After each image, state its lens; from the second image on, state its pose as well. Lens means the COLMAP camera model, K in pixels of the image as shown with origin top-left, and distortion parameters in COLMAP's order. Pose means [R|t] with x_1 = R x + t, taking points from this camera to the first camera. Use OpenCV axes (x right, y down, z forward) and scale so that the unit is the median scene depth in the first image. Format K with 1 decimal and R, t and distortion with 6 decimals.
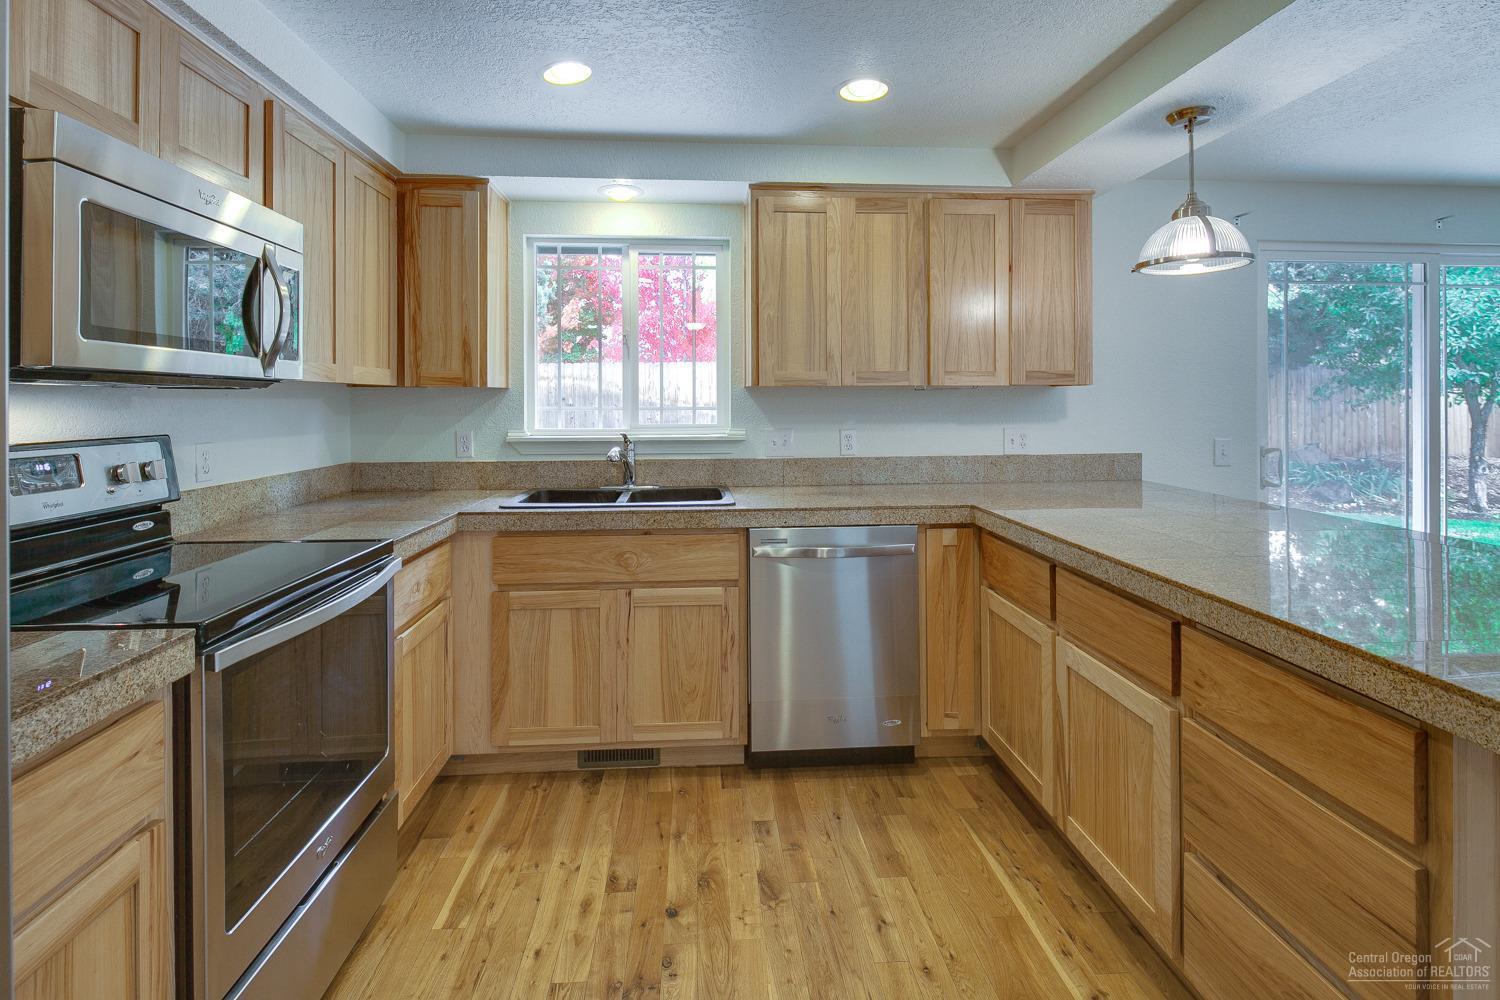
lens RADIAL K [[732.8, 0, 745.7], [0, 732.8, 393.9], [0, 0, 1]] dist [-0.000108, -0.000241]
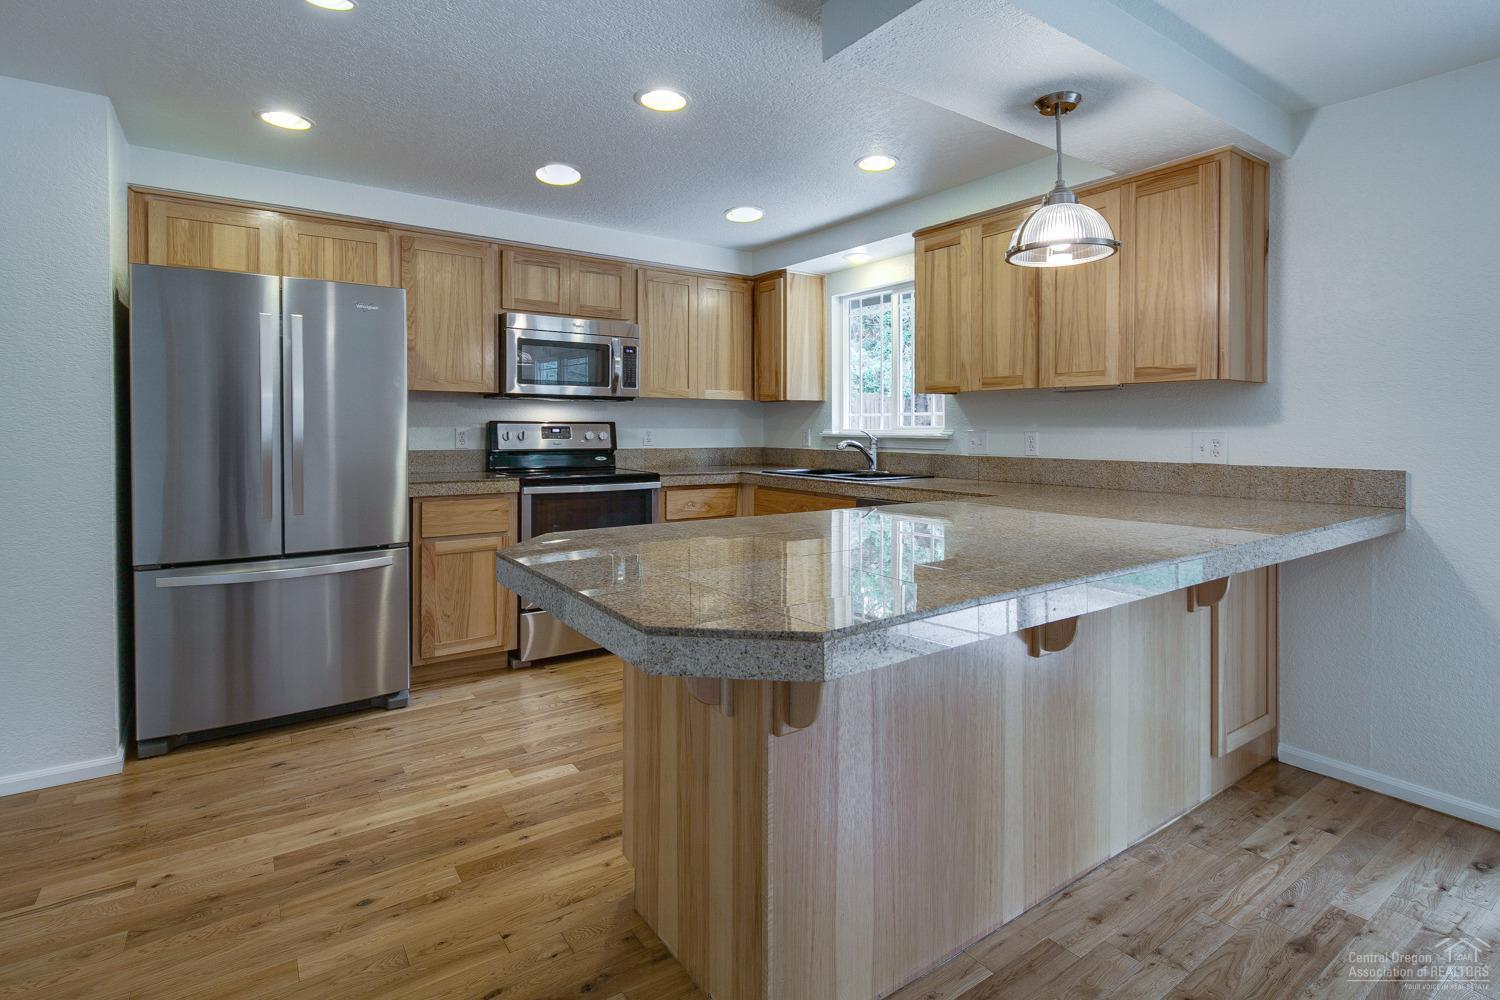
lens RADIAL K [[732.7, 0, 742.6], [0, 732.7, 432.2], [0, 0, 1]] dist [-0.001138, -0.000998]
pose [[0.512683, 0.011386, -0.858502, 0.976781], [0.002138, 0.999892, 0.014538, 0.037937], [0.858575, -0.009289, 0.512604, 0.103108]]
